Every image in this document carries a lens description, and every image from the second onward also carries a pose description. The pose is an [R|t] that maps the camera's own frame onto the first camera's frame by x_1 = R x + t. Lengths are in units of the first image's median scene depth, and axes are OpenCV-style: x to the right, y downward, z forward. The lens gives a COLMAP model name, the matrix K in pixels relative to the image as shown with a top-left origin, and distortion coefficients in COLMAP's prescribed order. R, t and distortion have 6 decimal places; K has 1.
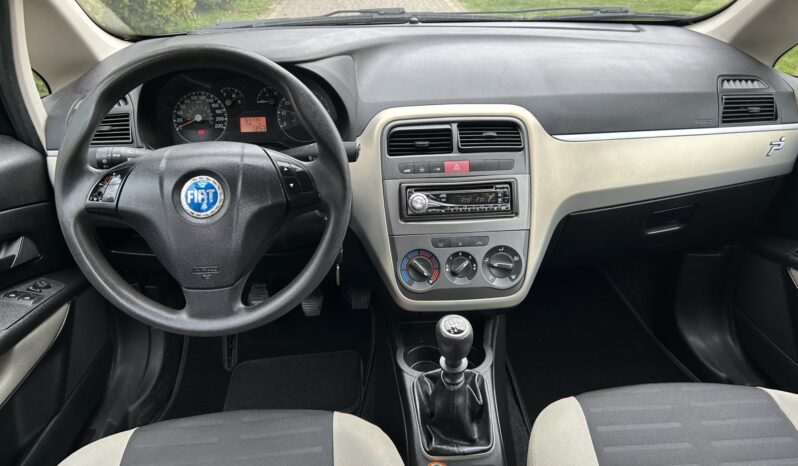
lens RADIAL K [[589.1, 0, 400.2], [0, 589.1, 227.1], [0, 0, 1]] dist [0.027640, -0.010526]
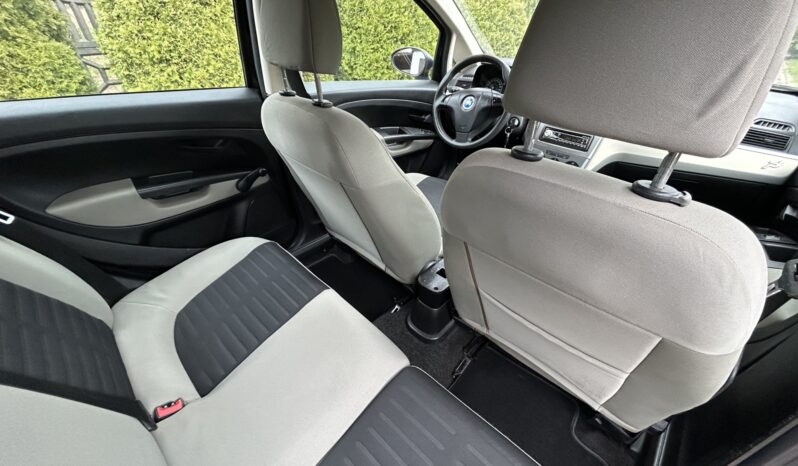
lens RADIAL K [[331.3, 0, 401.0], [0, 331.3, 230.9], [0, 0, 1]] dist [0.004828, -0.000048]
pose [[0.676863, 0.429030, -0.598155, 0.614367], [-0.362694, 0.901484, 0.236176, 0.218658], [0.640554, 0.057088, 0.765788, -0.452723]]
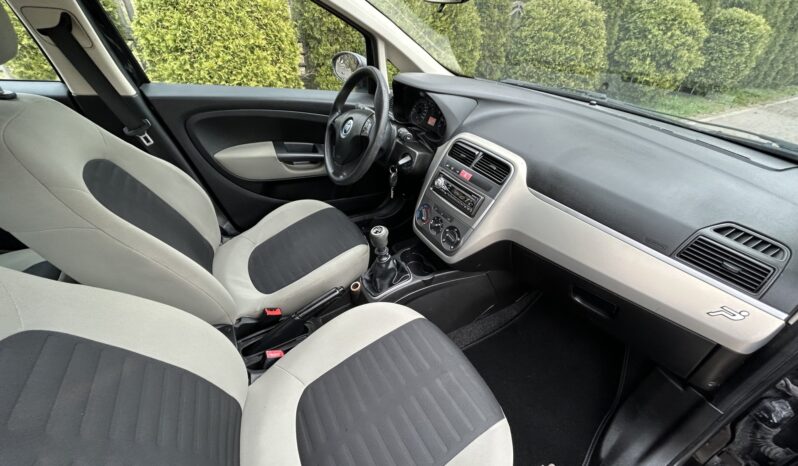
lens RADIAL K [[331.3, 0, 402.0], [0, 331.3, 229.6], [0, 0, 1]] dist [0.004828, -0.000048]
pose [[0.441719, 0.526702, -0.726271, 0.780909], [-0.467831, 0.825978, 0.314475, -0.185263], [0.765518, 0.200863, 0.611258, 0.303499]]
